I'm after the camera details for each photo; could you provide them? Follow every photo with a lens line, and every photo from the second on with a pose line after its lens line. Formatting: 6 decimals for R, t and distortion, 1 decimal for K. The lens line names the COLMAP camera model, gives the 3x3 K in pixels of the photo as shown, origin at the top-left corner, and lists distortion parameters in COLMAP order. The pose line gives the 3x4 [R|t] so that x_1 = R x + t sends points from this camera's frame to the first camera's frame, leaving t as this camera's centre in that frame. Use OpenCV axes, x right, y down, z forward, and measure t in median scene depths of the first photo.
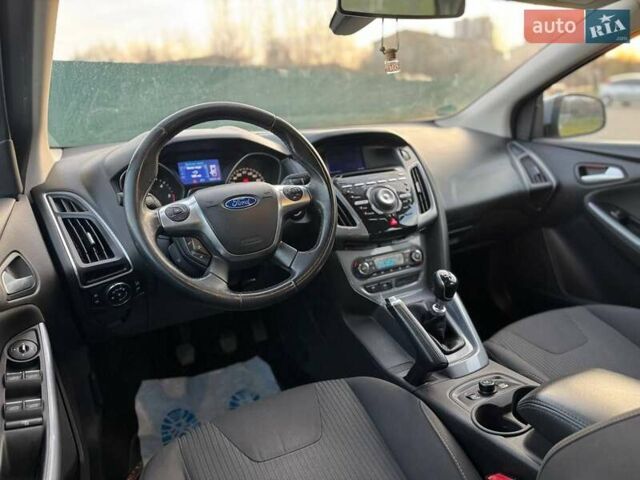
lens RADIAL K [[452.3, 0, 320.0], [0, 452.3, 240.0], [0, 0, 1]] dist [0.093288, -0.105751]
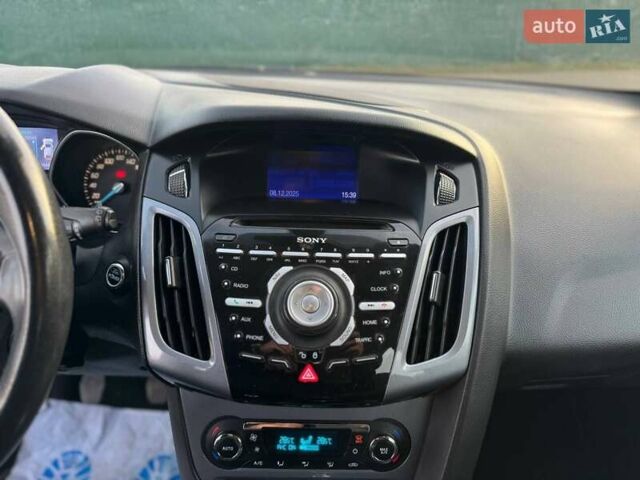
lens RADIAL K [[452.3, 0, 320.0], [0, 452.3, 240.0], [0, 0, 1]] dist [0.093288, -0.105751]
pose [[0.889741, 0.261328, -0.374257, 0.261771], [-0.200868, 0.960403, 0.193076, -0.207017], [0.409894, -0.096612, 0.907002, 0.608058]]
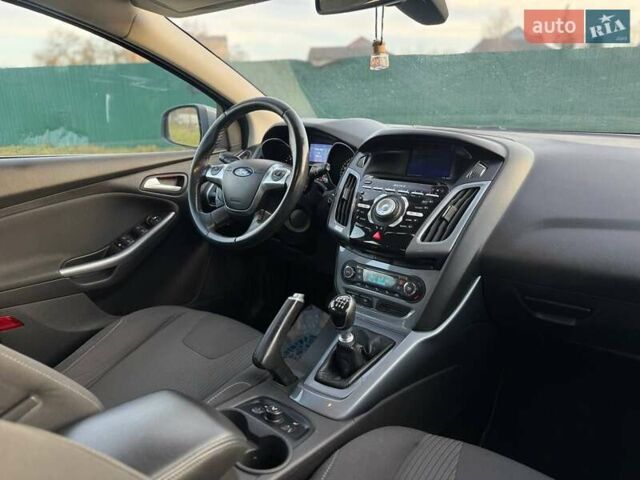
lens RADIAL K [[452.3, 0, 320.0], [0, 452.3, 240.0], [0, 0, 1]] dist [0.093288, -0.105751]
pose [[0.387478, 0.306789, -0.869334, 0.823132], [-0.285405, 0.936593, 0.203314, -0.166306], [0.876587, 0.169332, 0.450469, 0.457677]]
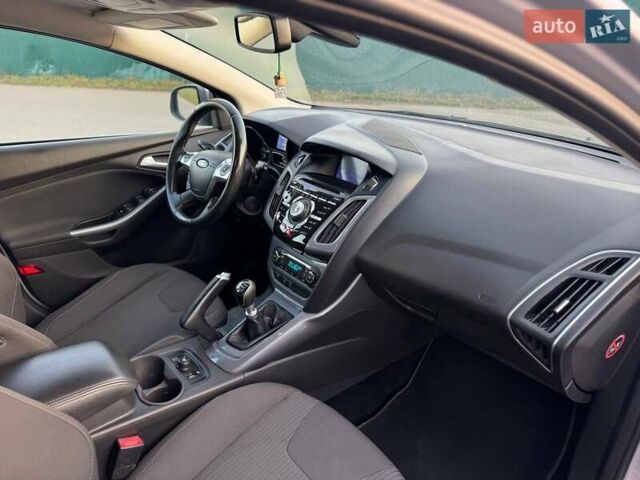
lens RADIAL K [[452.3, 0, 320.0], [0, 452.3, 240.0], [0, 0, 1]] dist [0.093288, -0.105751]
pose [[0.213269, 0.451228, -0.866551, 1.032585], [-0.298036, 0.874727, 0.382135, -0.421491], [0.930425, 0.176766, 0.321034, 0.664588]]
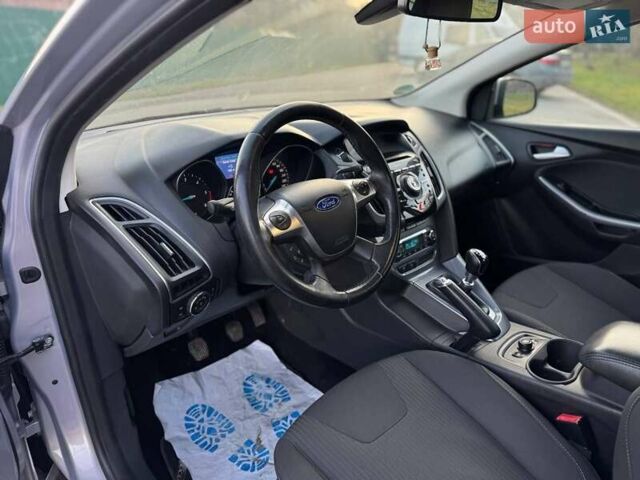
lens RADIAL K [[452.3, 0, 320.0], [0, 452.3, 240.0], [0, 0, 1]] dist [0.093288, -0.105751]
pose [[0.957700, -0.076366, 0.277452, -0.347586], [0.051583, 0.994086, 0.095561, -0.071485], [-0.283109, -0.077207, 0.955975, 0.020102]]
